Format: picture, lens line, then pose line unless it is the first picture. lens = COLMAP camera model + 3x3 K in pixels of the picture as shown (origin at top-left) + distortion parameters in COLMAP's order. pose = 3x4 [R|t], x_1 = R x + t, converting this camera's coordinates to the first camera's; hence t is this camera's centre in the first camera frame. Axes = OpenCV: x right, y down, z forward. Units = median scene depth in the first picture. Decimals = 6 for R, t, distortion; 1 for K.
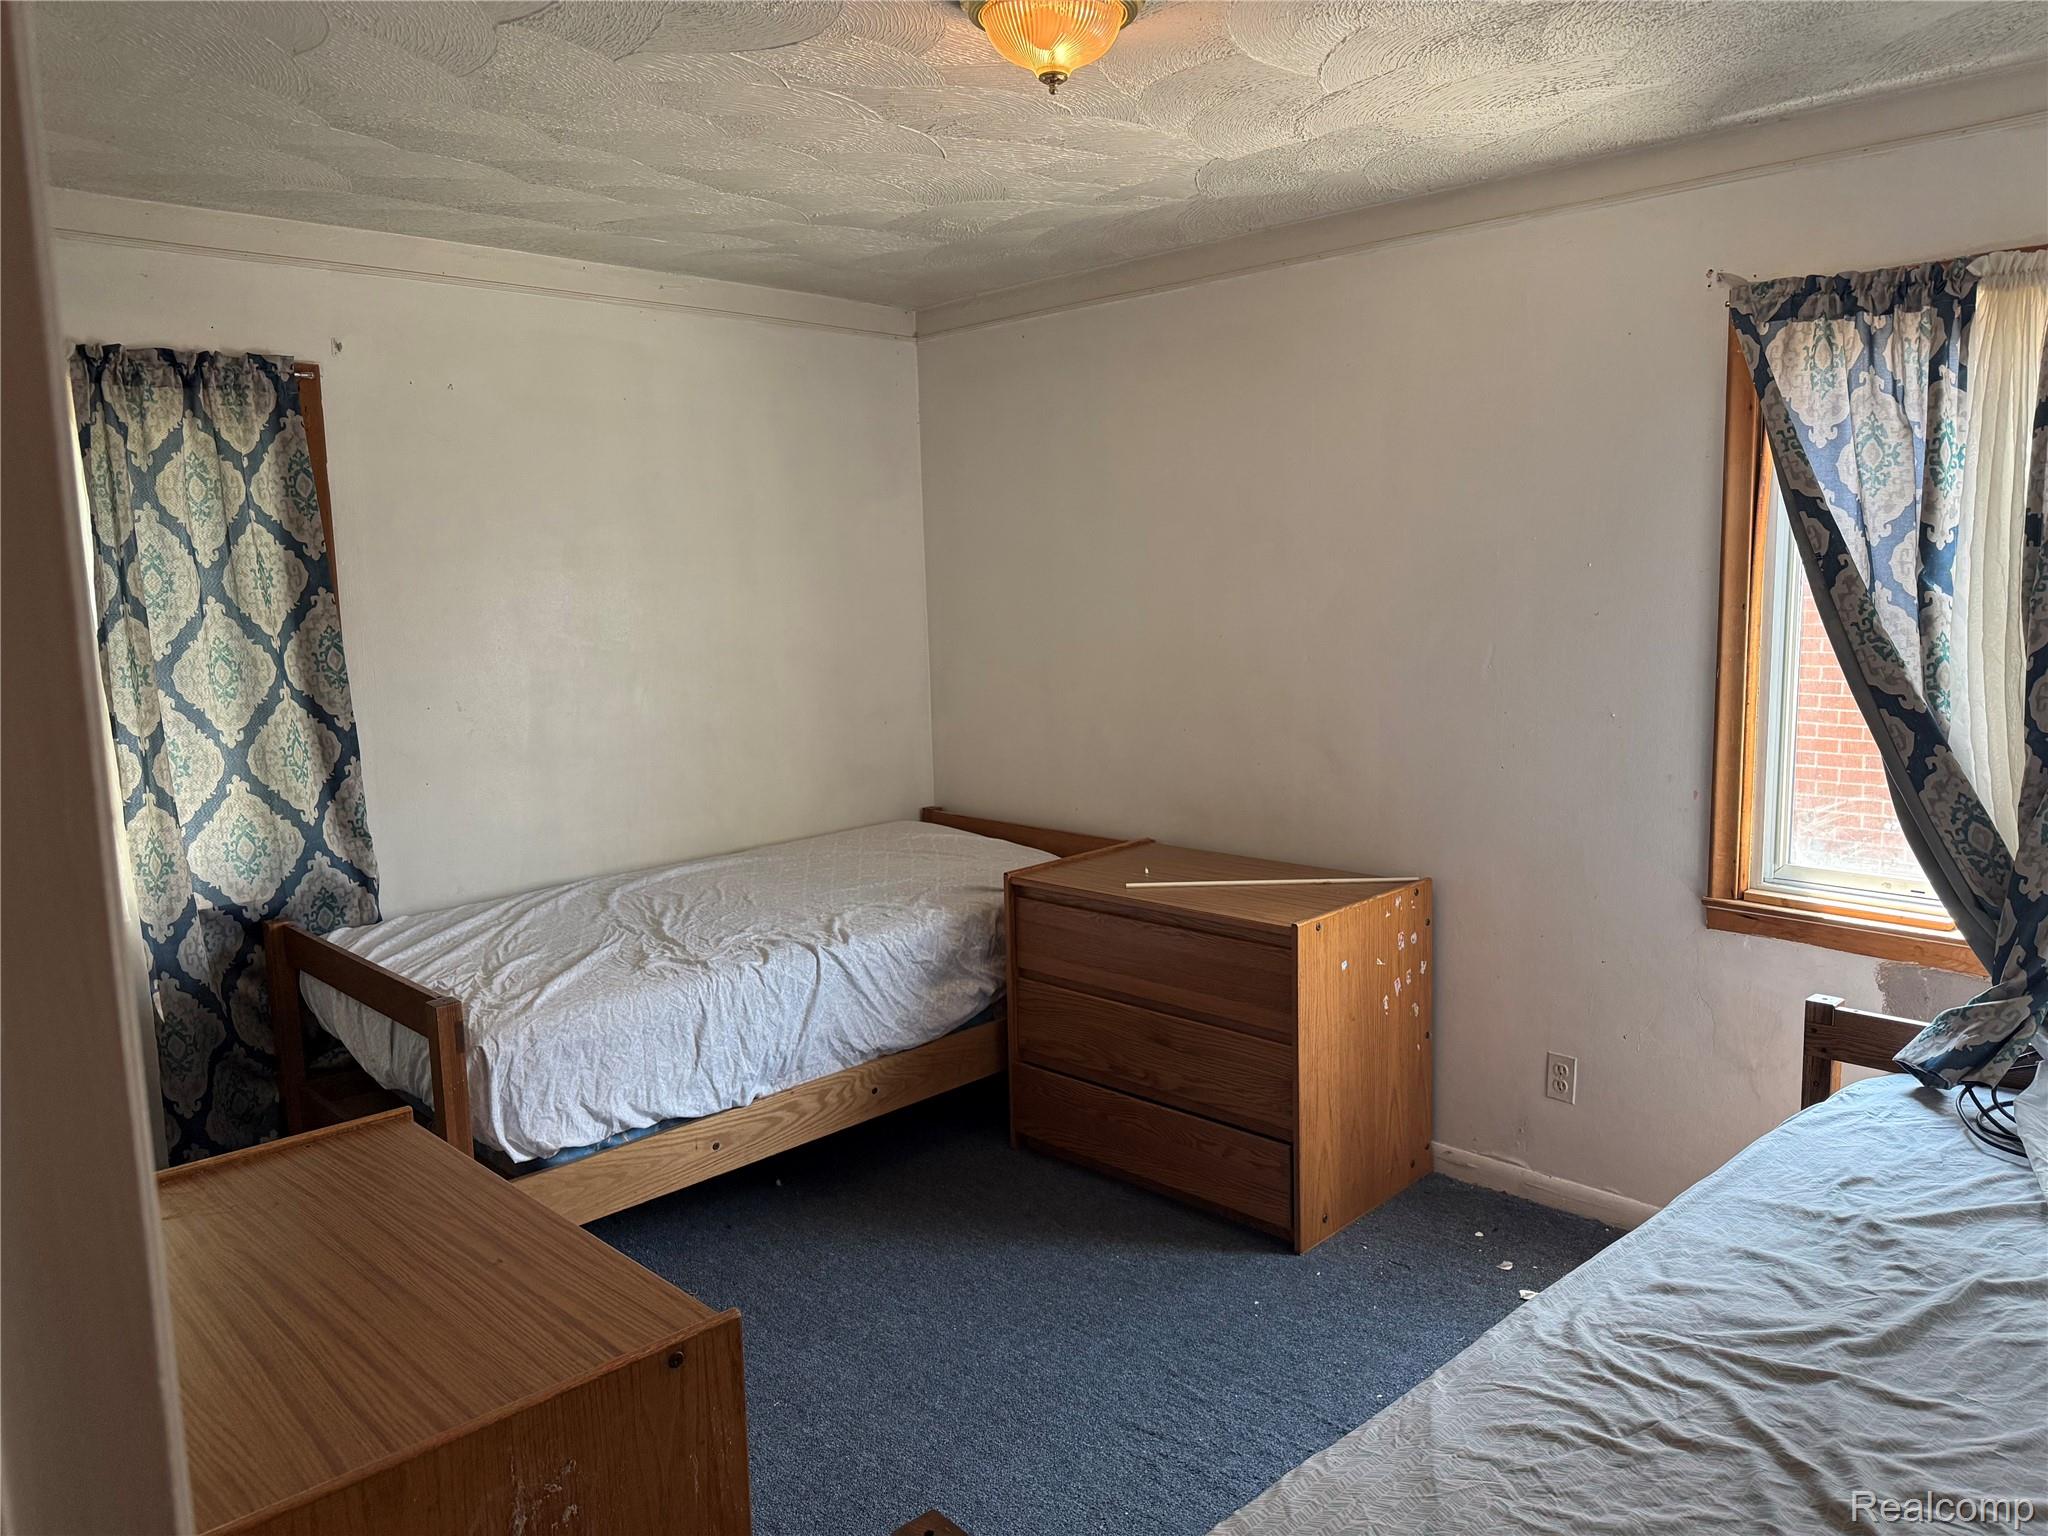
lens RADIAL K [[1430.0, 0, 1030.1], [0, 1430.0, 774.8], [0, 0, 1]] dist [0.004539, -0.023928]
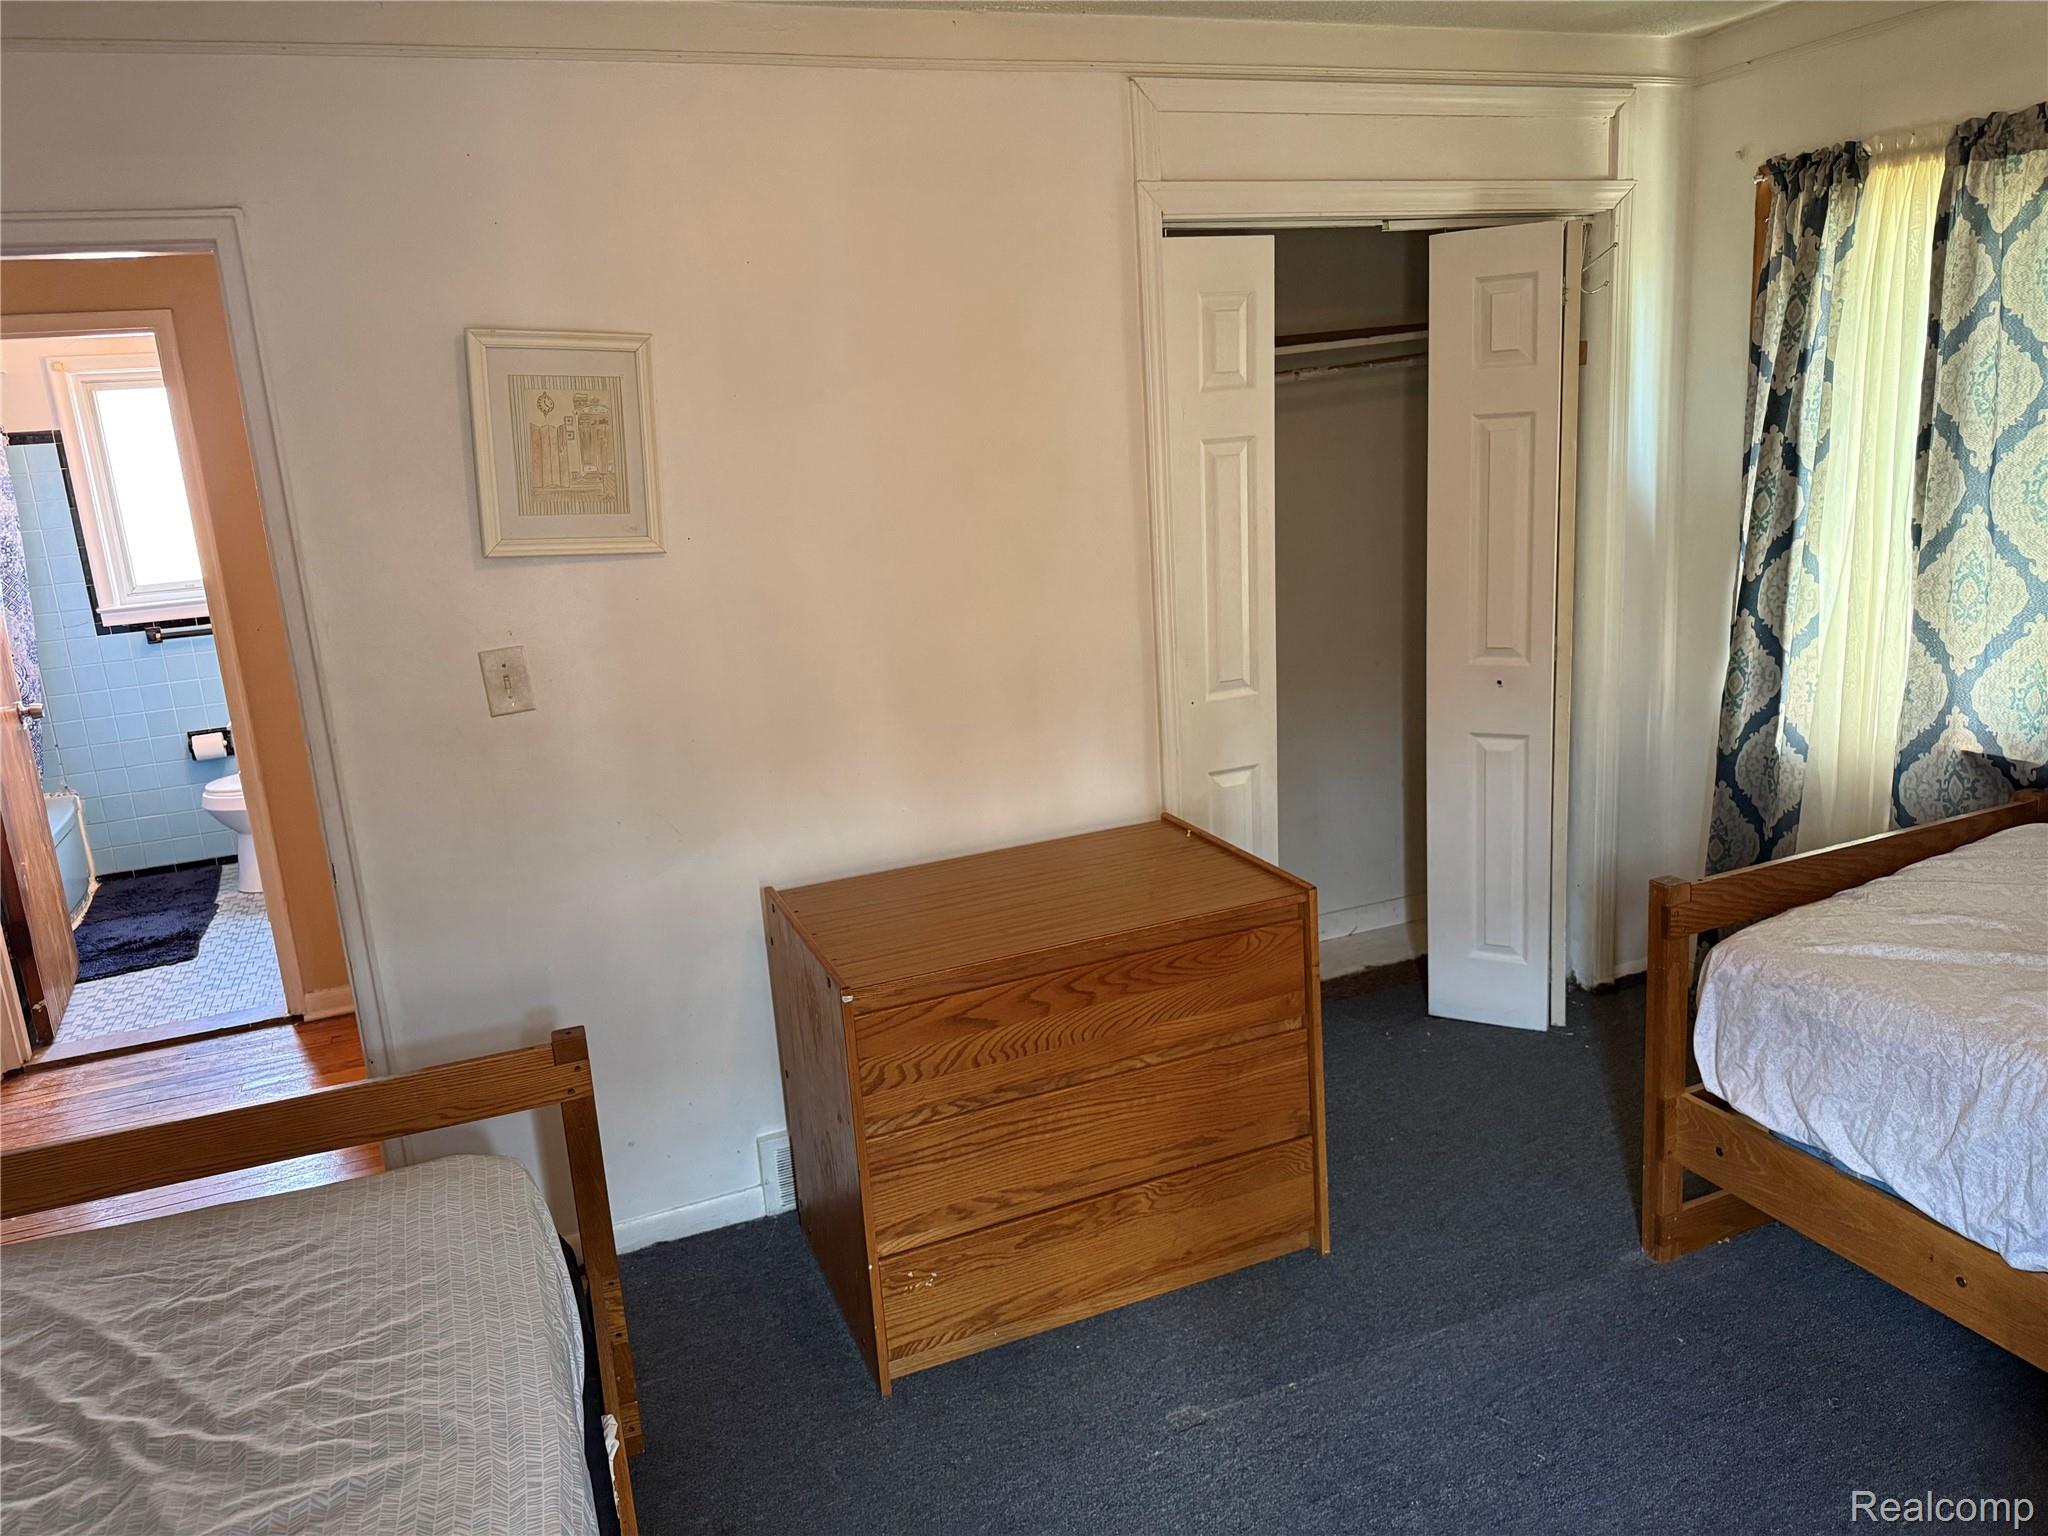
lens RADIAL K [[1430.0, 0, 1036.9], [0, 1430.0, 754.0], [0, 0, 1]] dist [0.004539, -0.023928]
pose [[-0.379472, 0.258340, -0.888404, 0.460424], [-0.052755, 0.952622, 0.299548, -0.147521], [0.923698, 0.160538, -0.347864, 0.782480]]
